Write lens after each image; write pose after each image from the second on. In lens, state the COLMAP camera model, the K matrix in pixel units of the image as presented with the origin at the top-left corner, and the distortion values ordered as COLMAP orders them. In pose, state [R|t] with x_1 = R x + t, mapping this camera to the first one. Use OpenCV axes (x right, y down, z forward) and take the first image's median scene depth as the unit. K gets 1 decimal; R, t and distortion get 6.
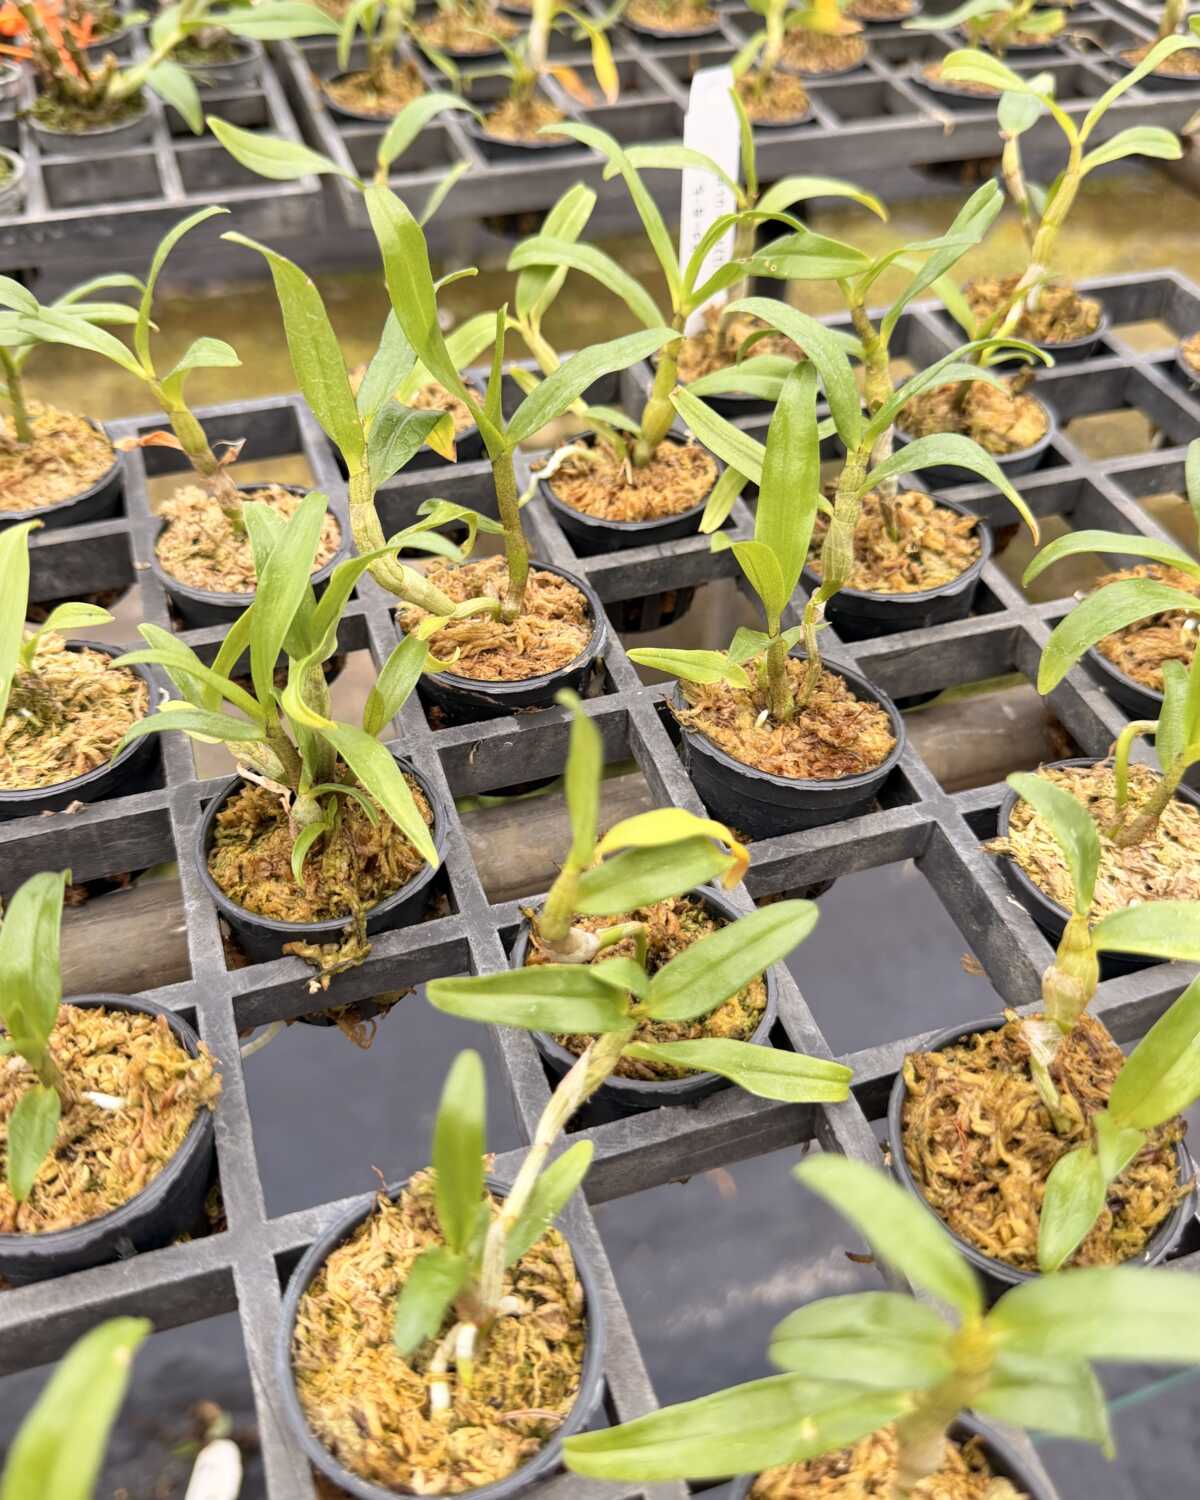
lens RADIAL K [[1375.2, 0, 596.7], [0, 1375.2, 702.2], [0, 0, 1]] dist [0.139695, -0.413379]
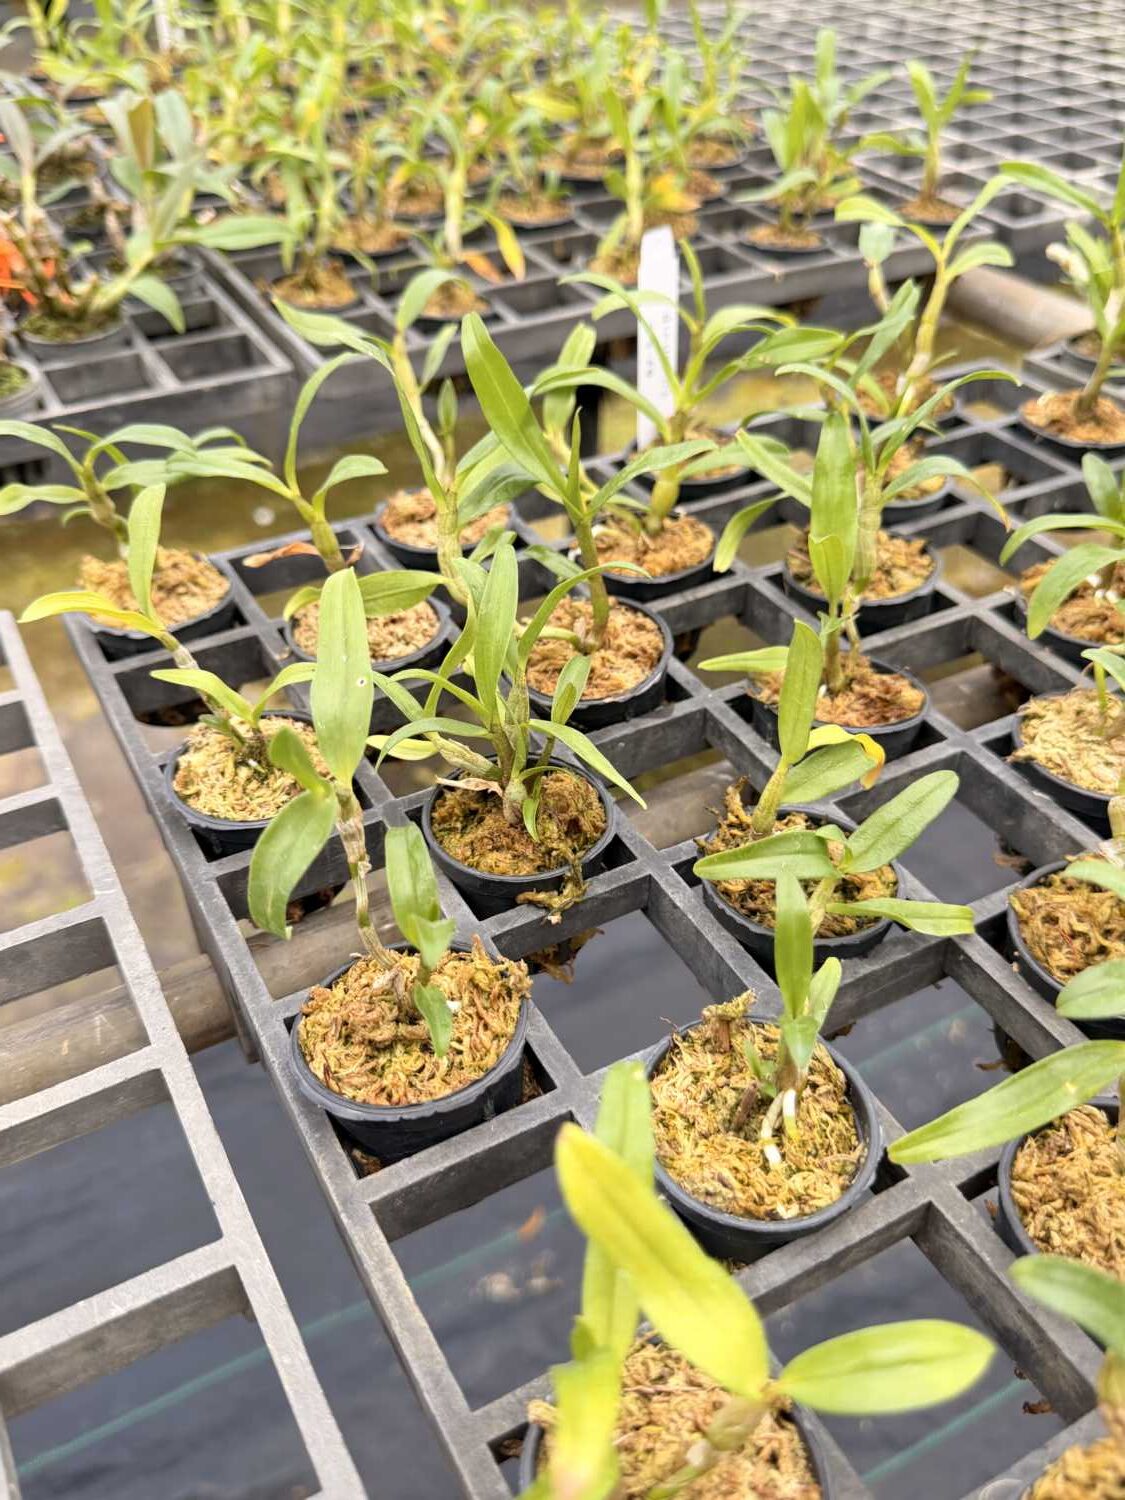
lens RADIAL K [[1273.9, 0, 562.5], [0, 1273.9, 750.0], [0, 0, 1]] dist [0.209567, -0.682302]
pose [[0.982833, -0.132776, 0.128097, -0.263280], [0.142700, 0.987169, -0.071649, 0.109321], [-0.116941, 0.088698, 0.989170, -0.155440]]
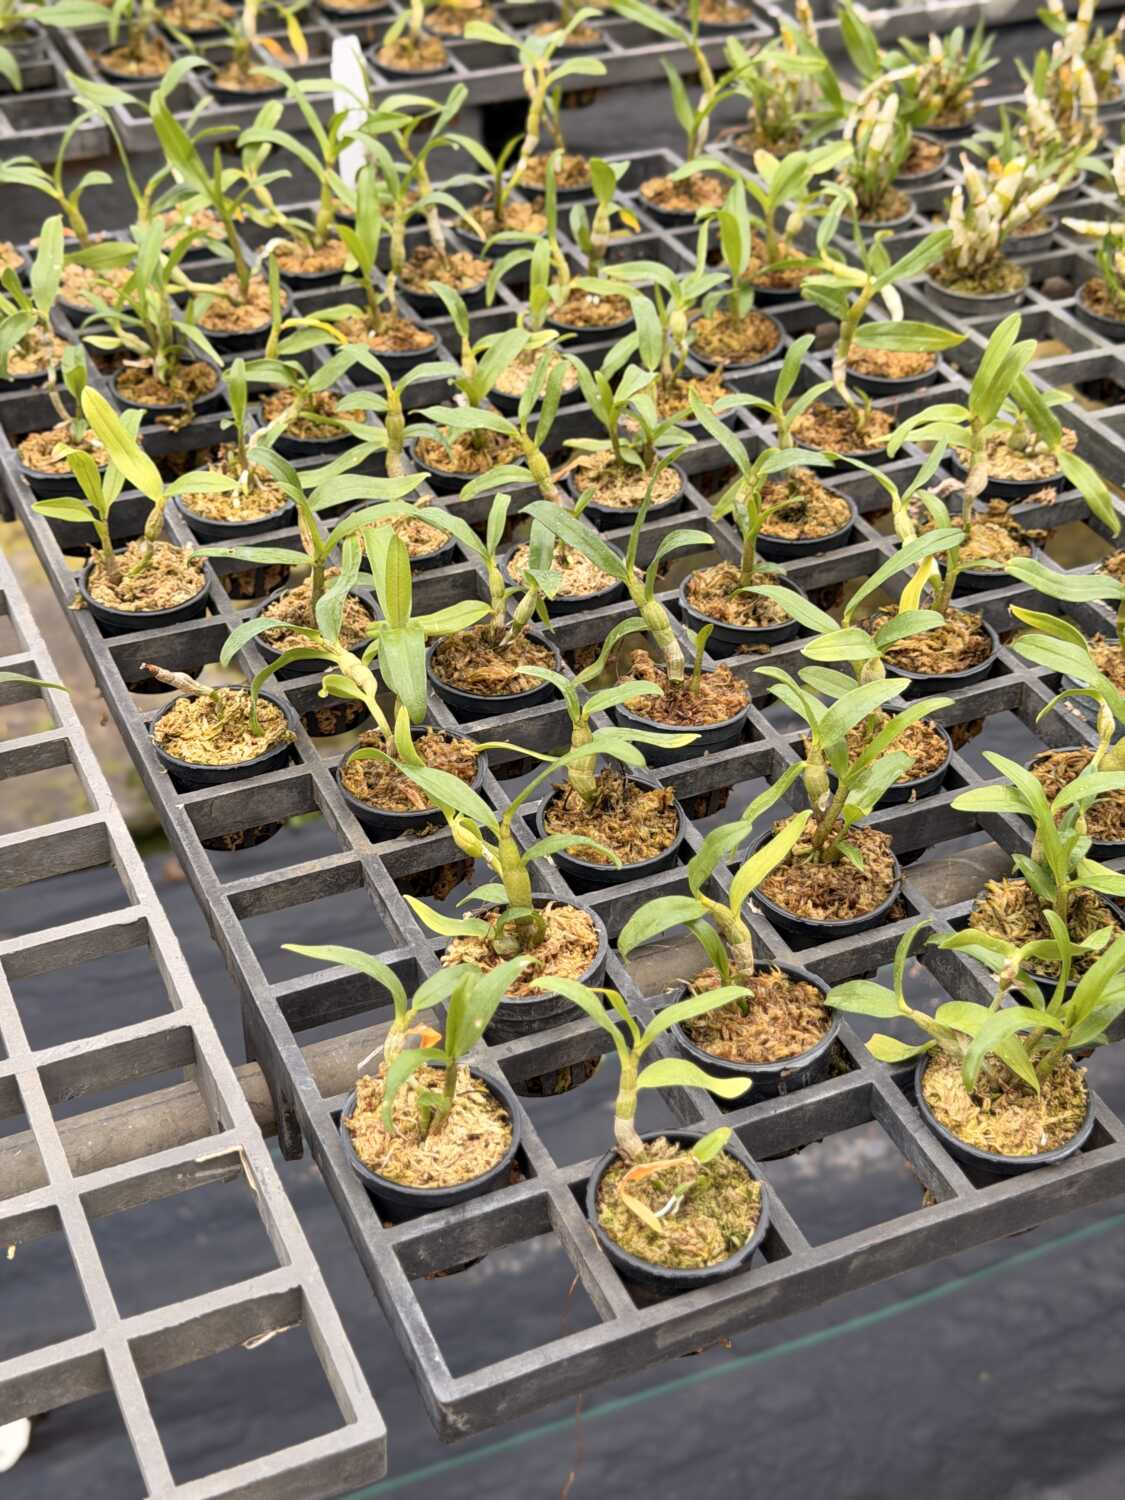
lens RADIAL K [[2113.5, 0, 562.5], [0, 2113.5, 750.0], [0, 0, 1]] dist [0.039671, -0.036846]
pose [[0.995053, -0.064127, 0.075872, 0.114163], [0.071334, 0.992779, -0.096444, 0.901891], [-0.069140, 0.101379, 0.992442, -2.002338]]
